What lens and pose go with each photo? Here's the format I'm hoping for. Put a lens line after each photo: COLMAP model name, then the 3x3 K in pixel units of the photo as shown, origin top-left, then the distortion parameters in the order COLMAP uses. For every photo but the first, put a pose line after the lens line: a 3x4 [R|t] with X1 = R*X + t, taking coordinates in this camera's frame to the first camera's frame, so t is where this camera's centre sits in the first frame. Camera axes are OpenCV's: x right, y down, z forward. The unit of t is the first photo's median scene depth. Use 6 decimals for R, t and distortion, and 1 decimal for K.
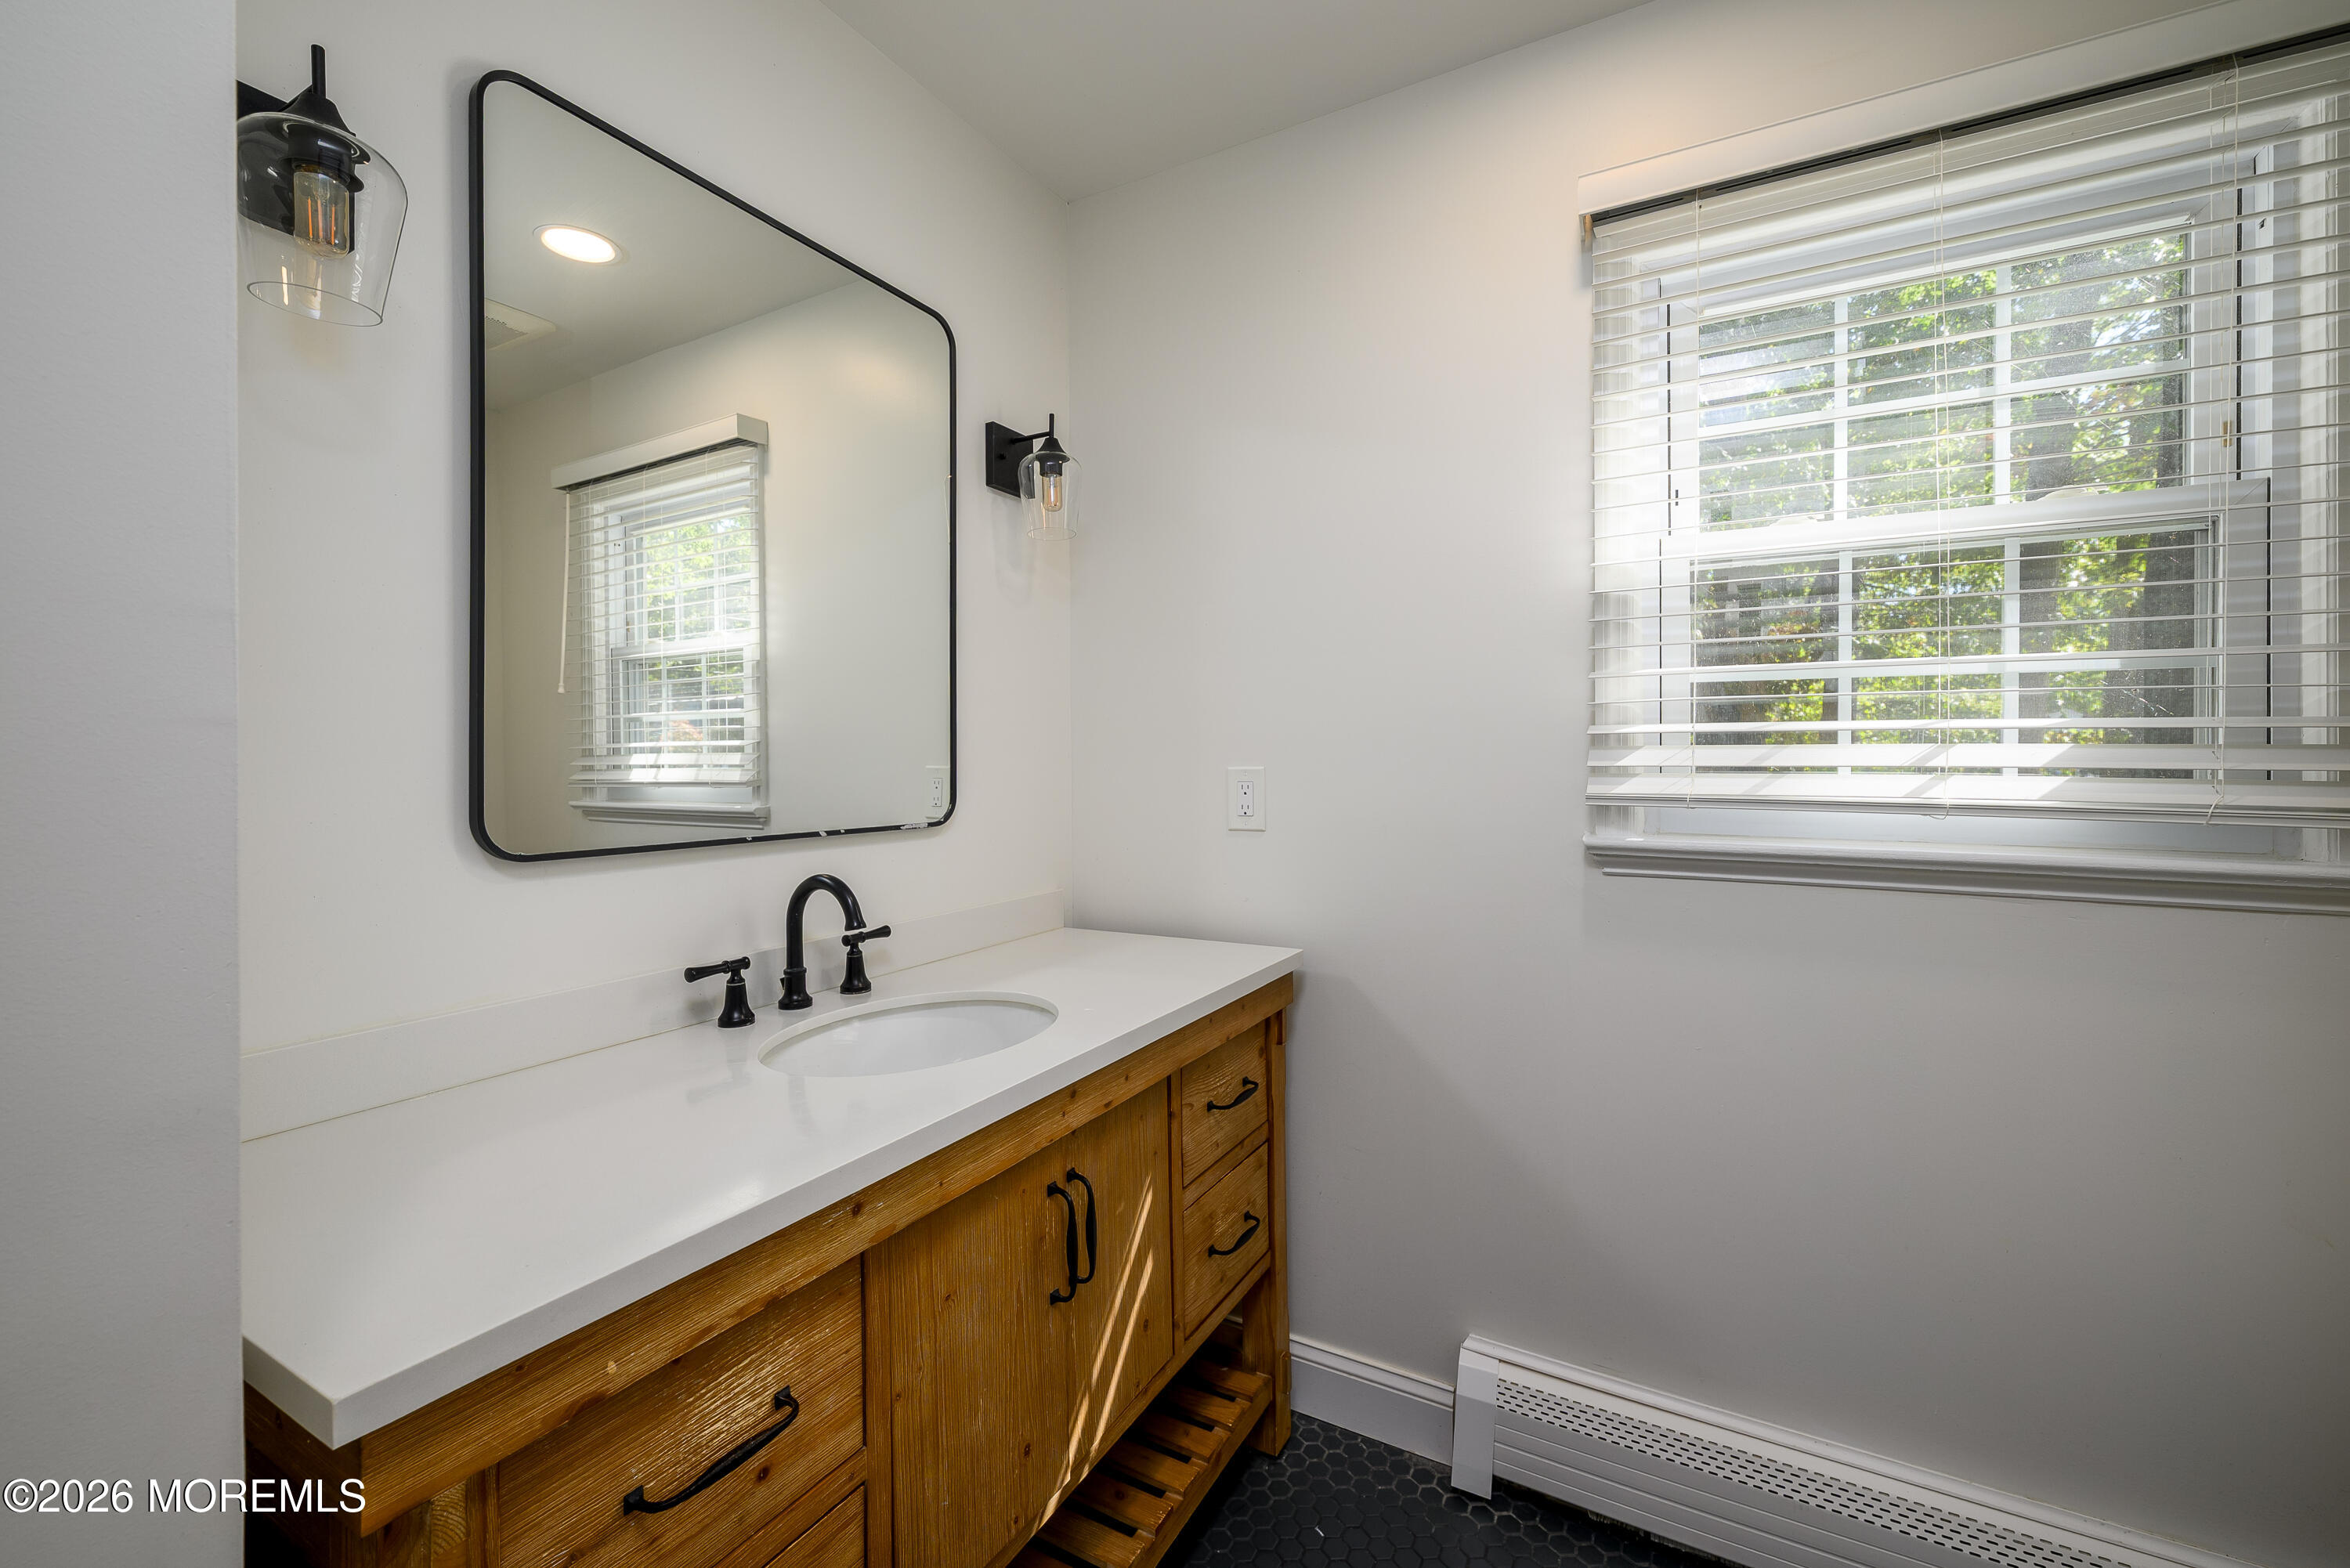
lens RADIAL K [[939.3, 0, 1193.1], [0, 939.3, 757.2], [0, 0, 1]] dist [-0.001857, 0.000745]
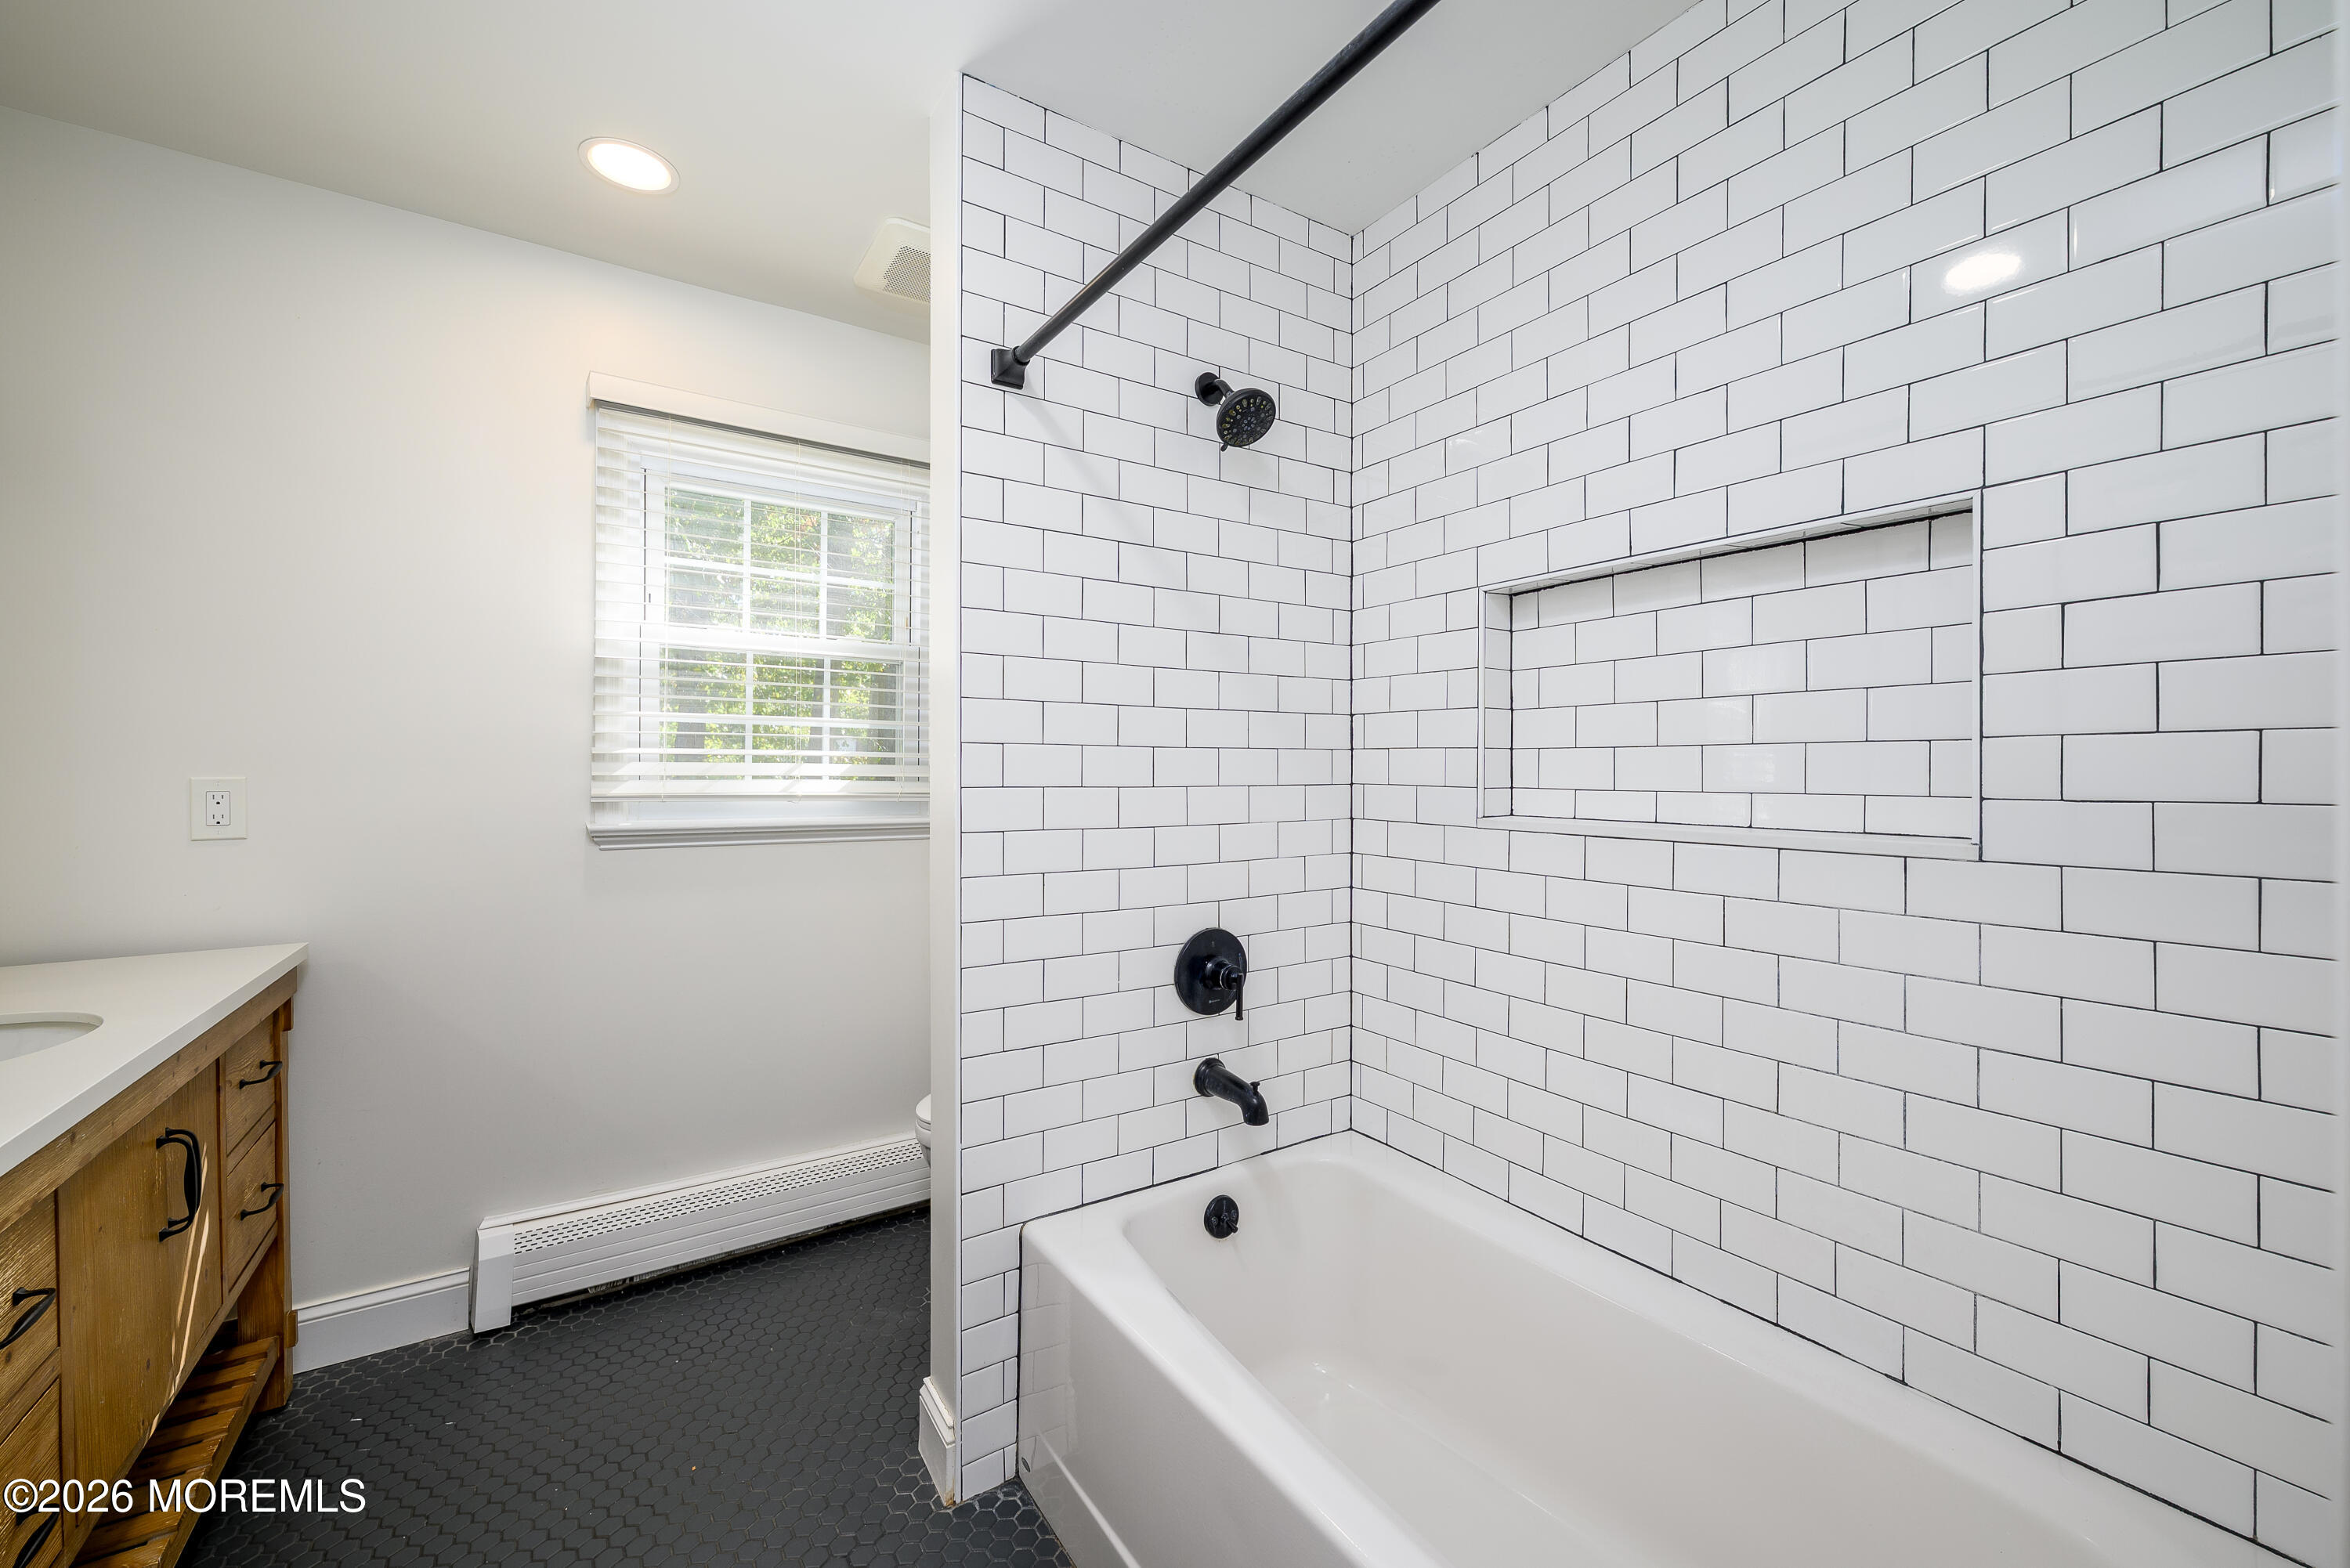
lens RADIAL K [[939.3, 0, 1173.5], [0, 939.3, 774.1], [0, 0, 1]] dist [-0.001857, 0.000745]
pose [[0.472863, 0.000054, 0.881136, -0.430935], [-0.006804, 0.999970, 0.003590, -0.003555], [-0.881110, -0.007692, 0.472850, -0.475689]]
